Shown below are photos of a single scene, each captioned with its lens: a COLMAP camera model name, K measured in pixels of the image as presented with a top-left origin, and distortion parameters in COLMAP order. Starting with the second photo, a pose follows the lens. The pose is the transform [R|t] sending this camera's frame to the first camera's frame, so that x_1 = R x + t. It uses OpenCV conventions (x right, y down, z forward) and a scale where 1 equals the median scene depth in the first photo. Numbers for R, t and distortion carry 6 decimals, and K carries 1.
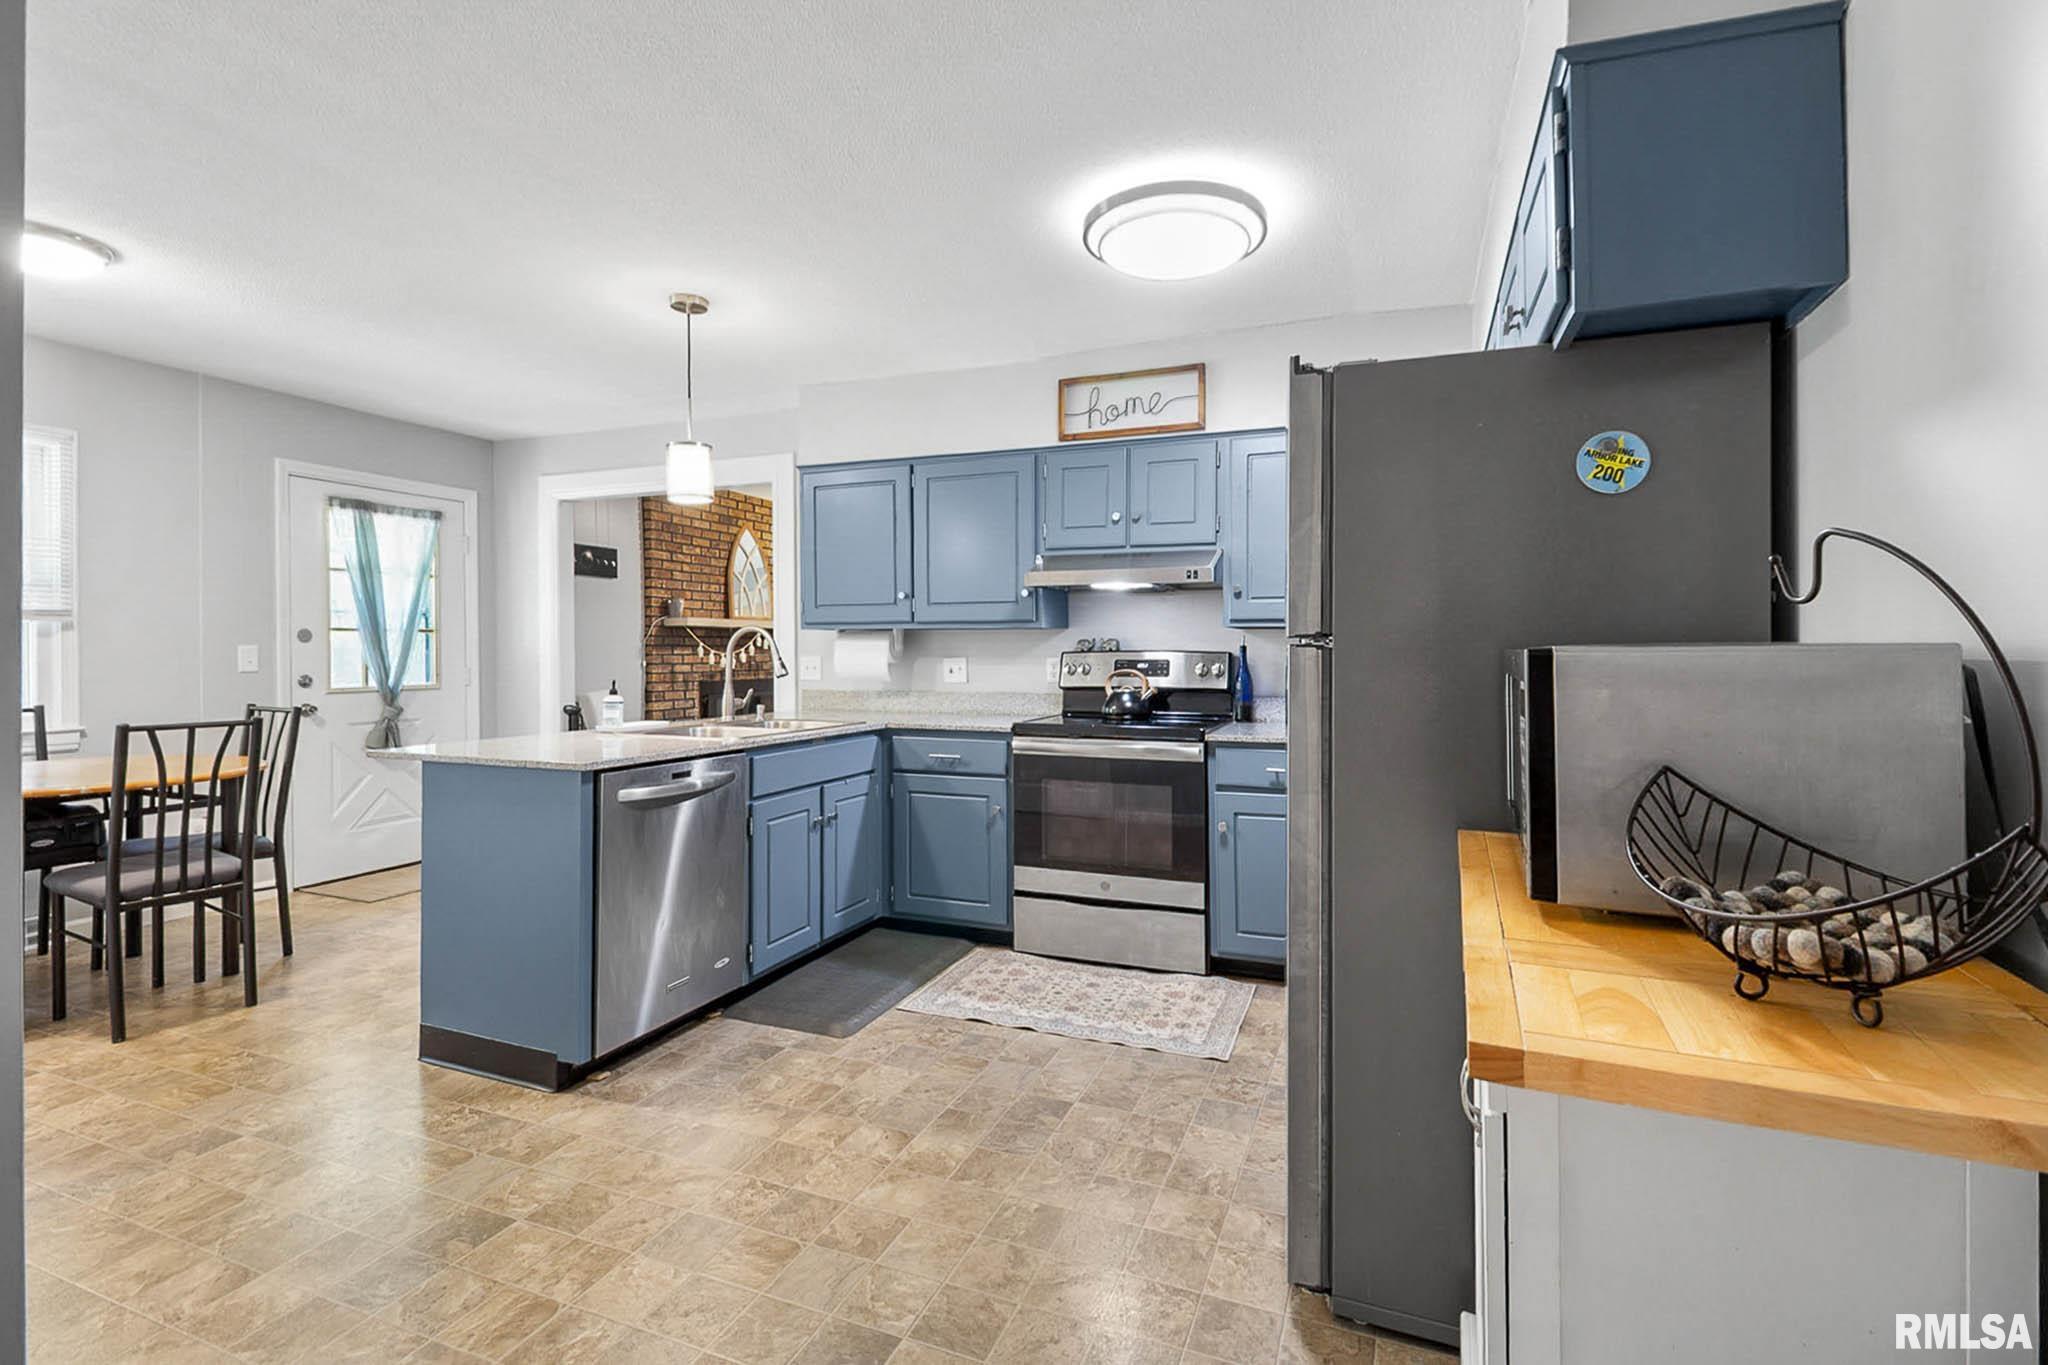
lens RADIAL K [[943.4, 0, 1026.4], [0, 943.4, 644.5], [0, 0, 1]] dist [0.016734, -0.008820]
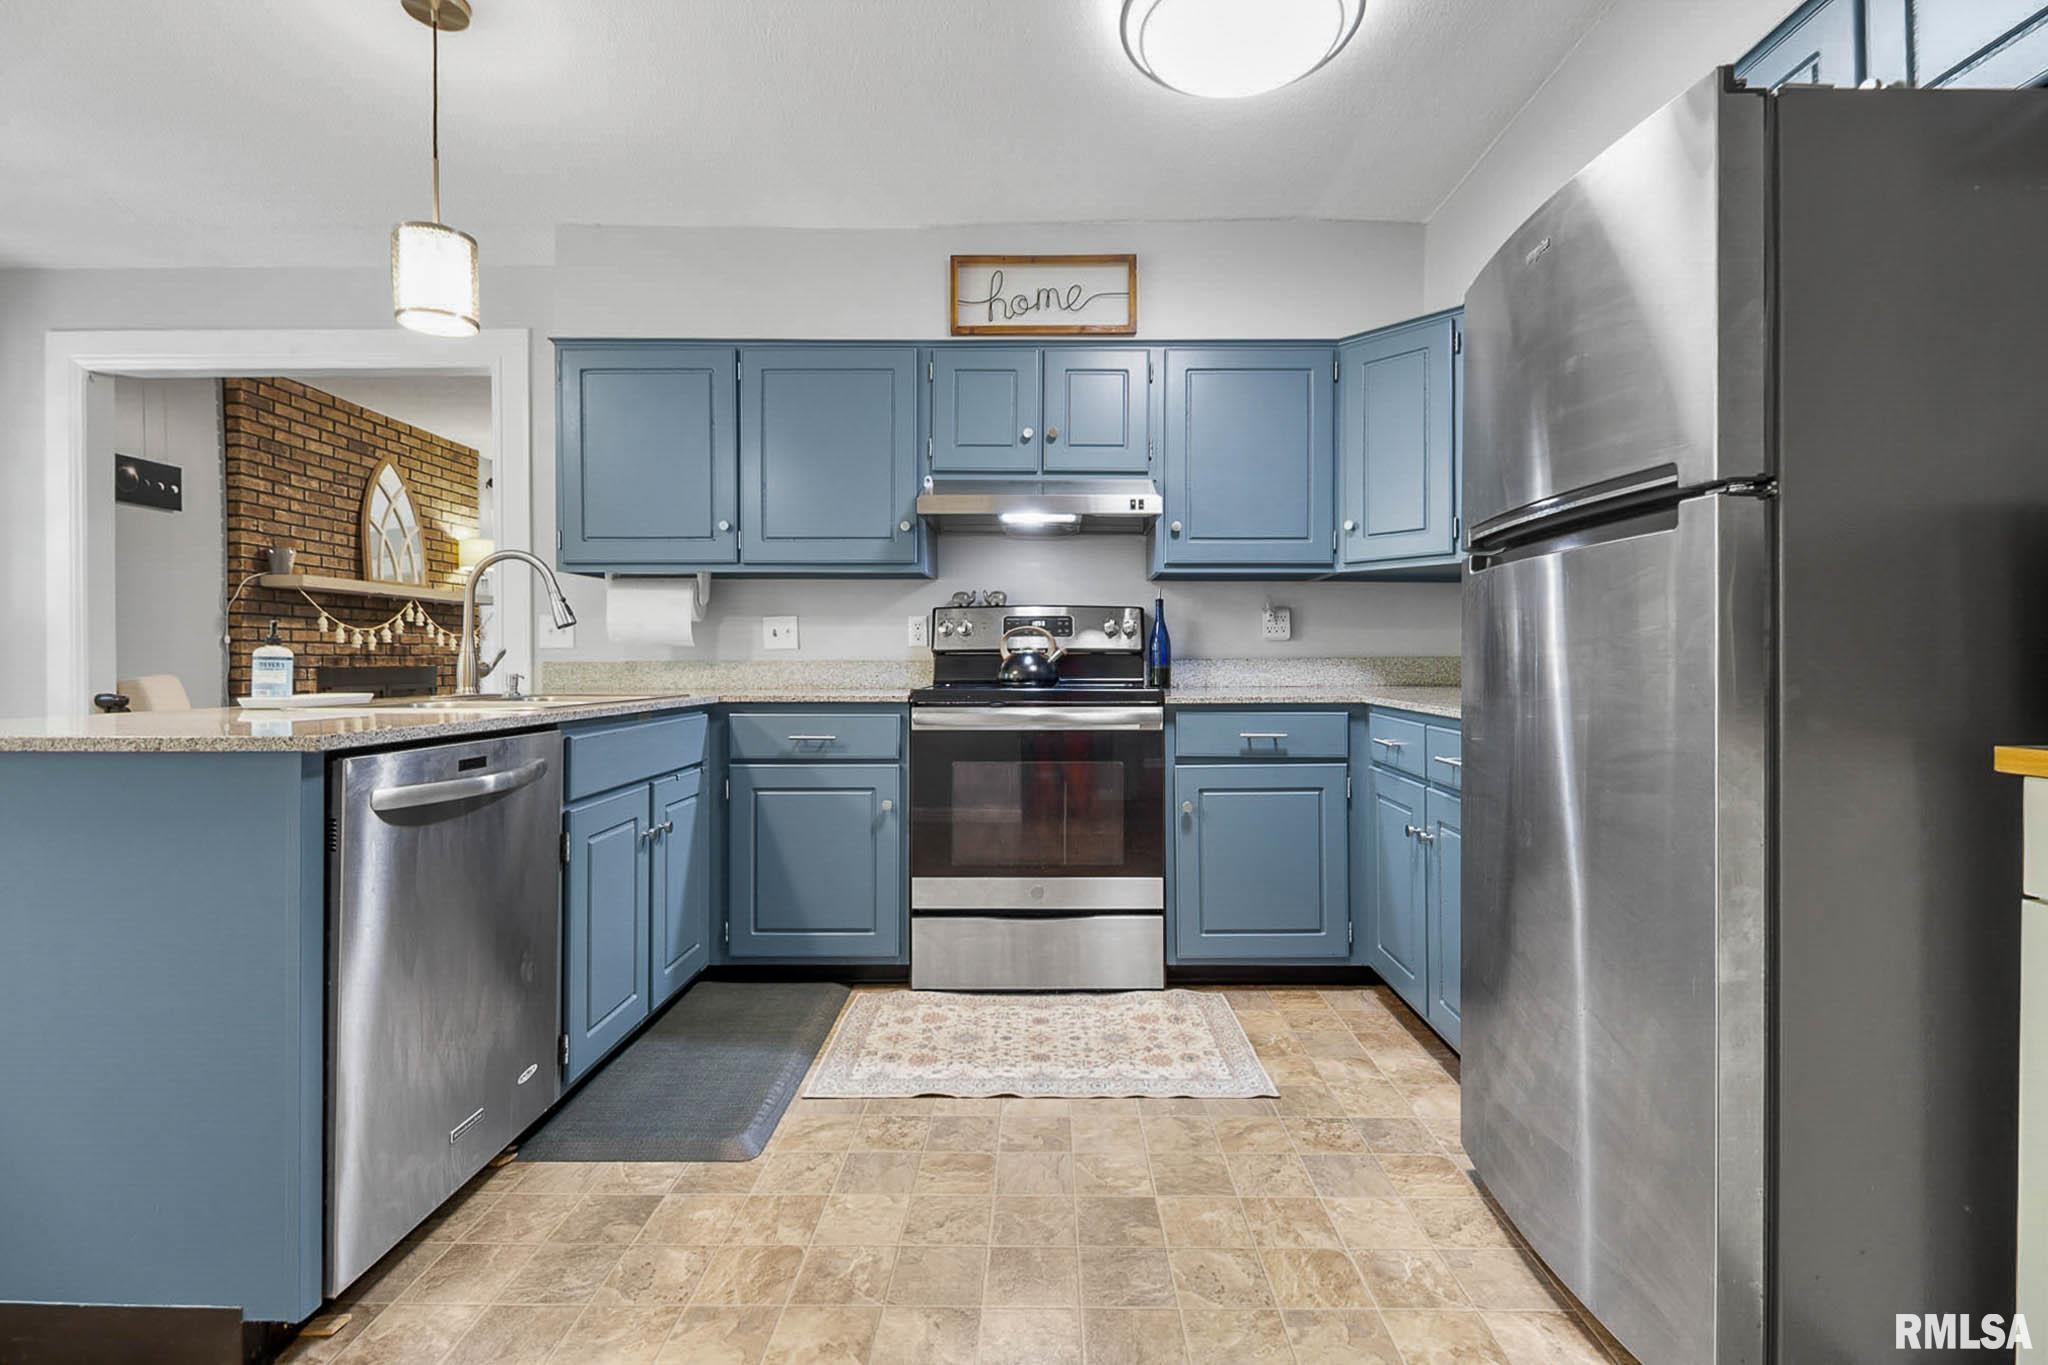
lens RADIAL K [[943.4, 0, 1039.8], [0, 943.4, 654.3], [0, 0, 1]] dist [0.016734, -0.008820]
pose [[0.930220, 0.001339, 0.366999, -0.188200], [-0.001556, 0.999999, 0.000295, 0.051908], [-0.366998, -0.000845, 0.930221, 0.244527]]
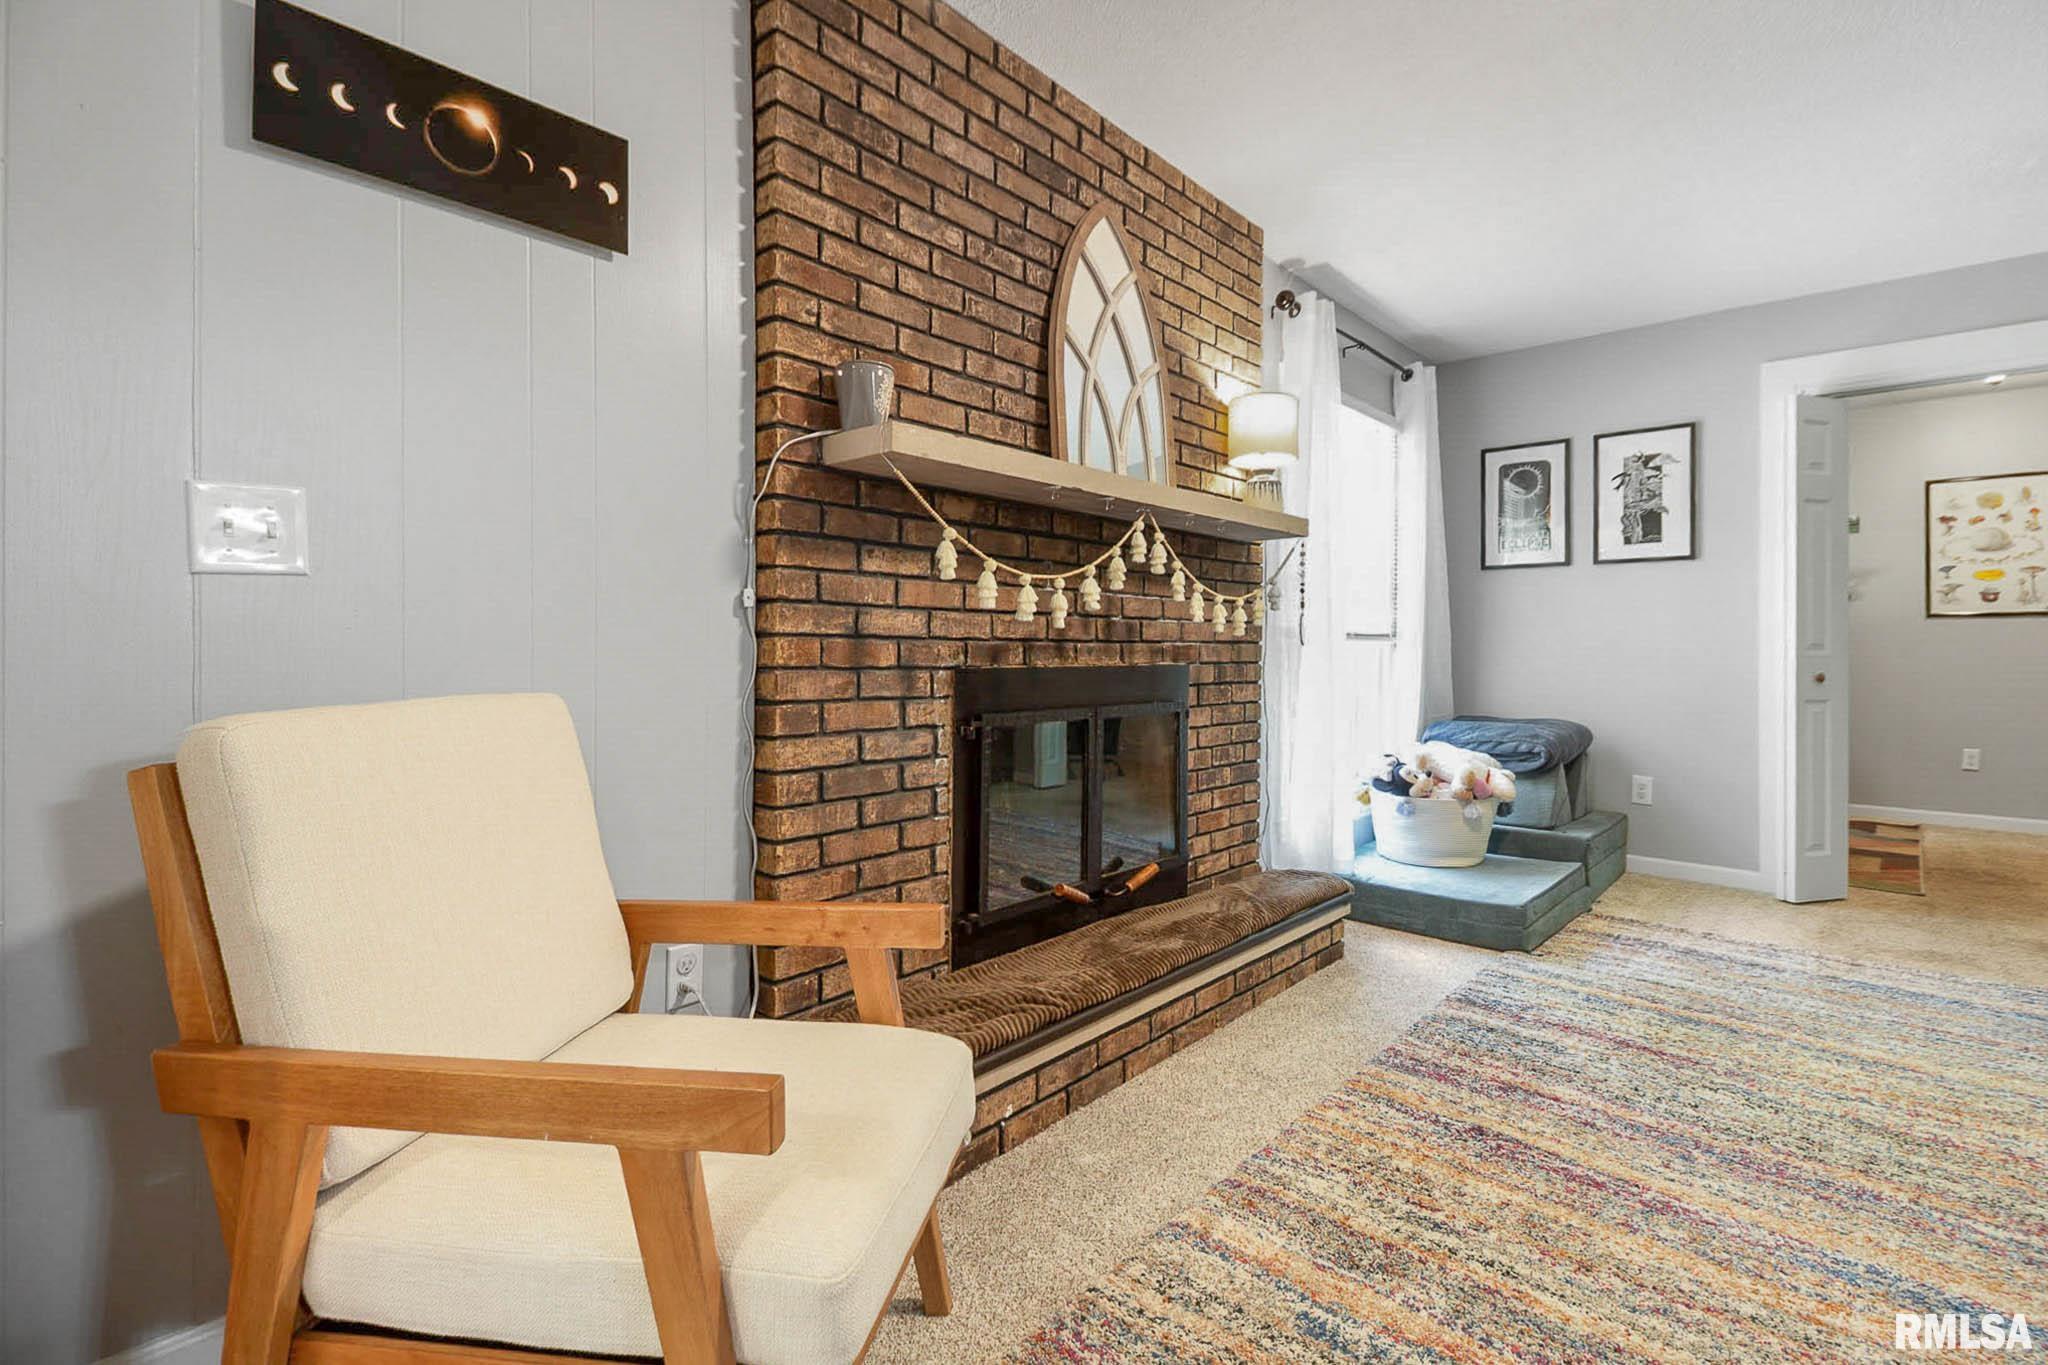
lens RADIAL K [[943.4, 0, 1038.9], [0, 943.4, 637.9], [0, 0, 1]] dist [0.016734, -0.008820]
pose [[0.944264, 0.008675, -0.329075, -0.409787], [-0.009836, 0.999950, -0.001865, 0.054670], [0.329042, 0.004998, 0.944302, 1.343515]]
